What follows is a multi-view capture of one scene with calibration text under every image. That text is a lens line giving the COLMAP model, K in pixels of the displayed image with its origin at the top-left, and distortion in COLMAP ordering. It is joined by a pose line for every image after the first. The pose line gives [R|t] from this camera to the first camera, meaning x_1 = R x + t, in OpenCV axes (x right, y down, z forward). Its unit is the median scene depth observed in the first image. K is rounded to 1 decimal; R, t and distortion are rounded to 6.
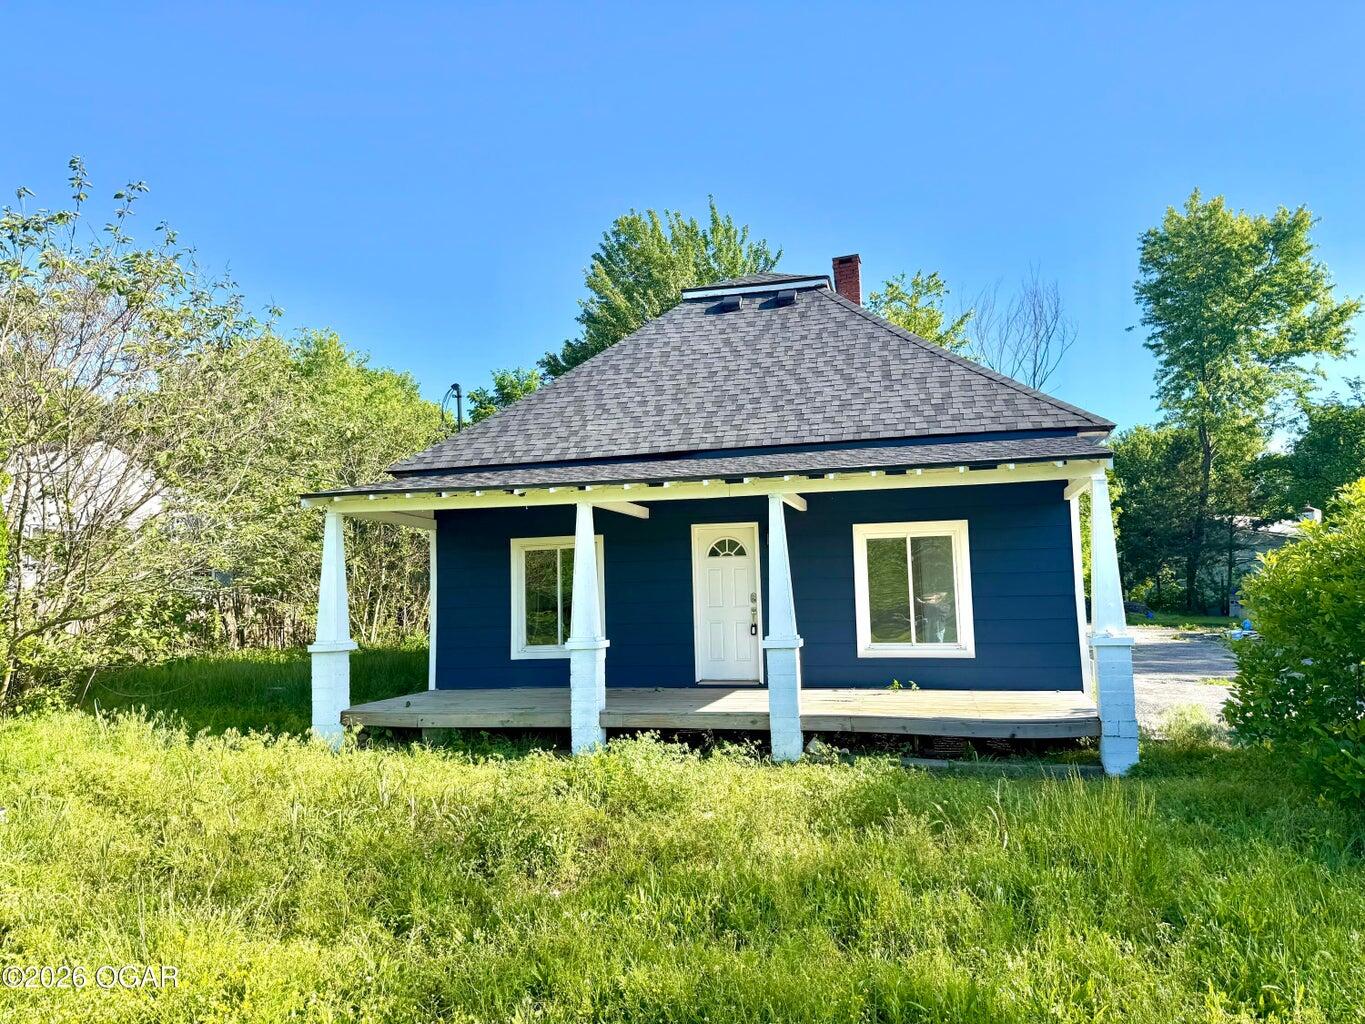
lens RADIAL K [[986.2, 0, 682.5], [0, 986.2, 512.0], [0, 0, 1]] dist [0.143078, -0.195139]
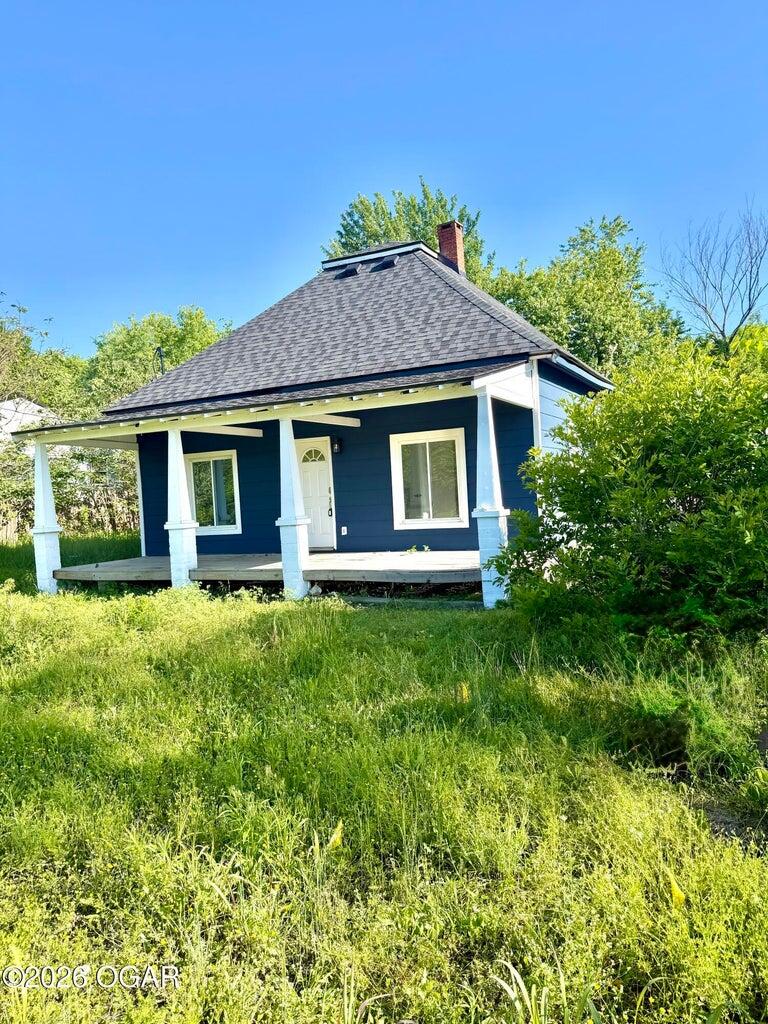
lens RADIAL K [[739.8, 0, 379.9], [0, 739.8, 510.8], [0, 0, 1]] dist [0.143078, -0.195139]
pose [[0.977541, -0.027987, -0.208879, 0.356441], [0.052596, 0.992179, 0.113205, 0.000135], [0.204077, -0.121649, 0.971367, -0.017185]]
